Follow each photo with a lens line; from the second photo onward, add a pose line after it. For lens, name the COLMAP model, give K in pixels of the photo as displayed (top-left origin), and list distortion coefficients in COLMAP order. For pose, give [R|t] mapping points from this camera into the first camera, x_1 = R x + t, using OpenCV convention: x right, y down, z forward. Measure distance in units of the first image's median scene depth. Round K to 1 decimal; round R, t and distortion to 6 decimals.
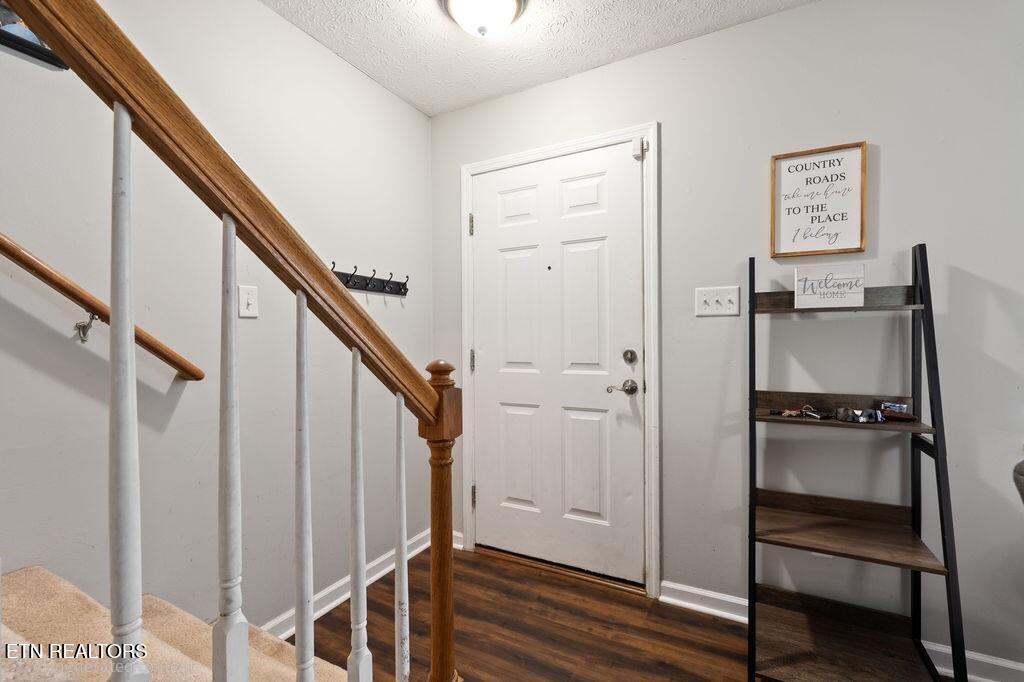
lens RADIAL K [[449.0, 0, 514.1], [0, 449.0, 342.0], [0, 0, 1]] dist [-0.002349, -0.000131]
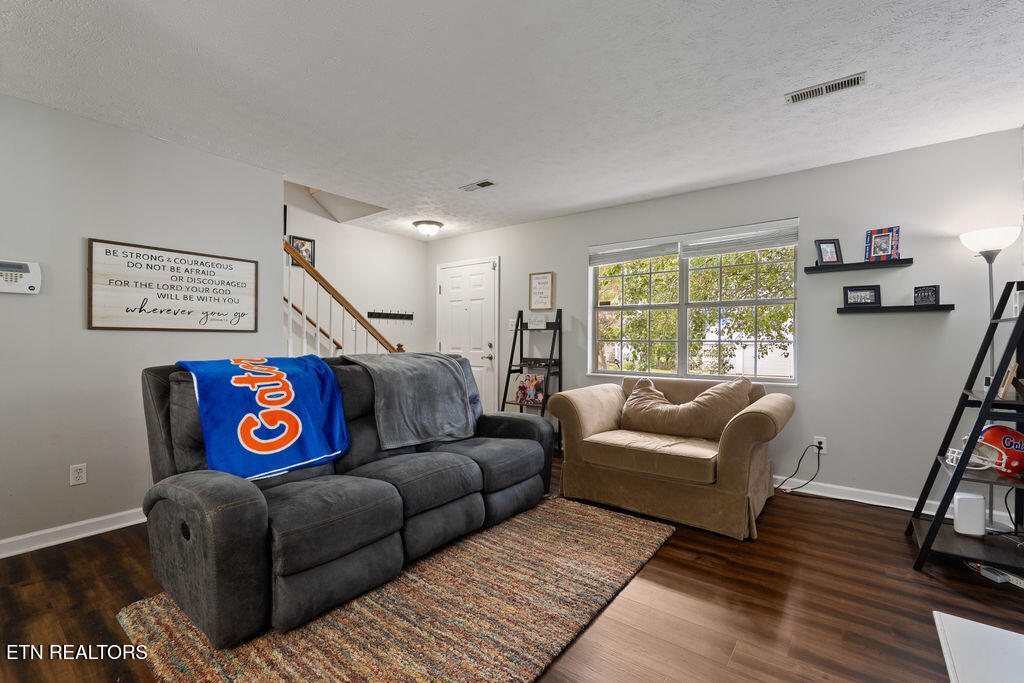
lens RADIAL K [[449.0, 0, 510.0], [0, 449.0, 339.2], [0, 0, 1]] dist [-0.002349, -0.000131]
pose [[0.984709, 0.011566, -0.173820, 0.846397], [-0.011161, 0.999932, 0.003305, -0.012787], [0.173847, -0.001315, 0.984772, -1.577113]]
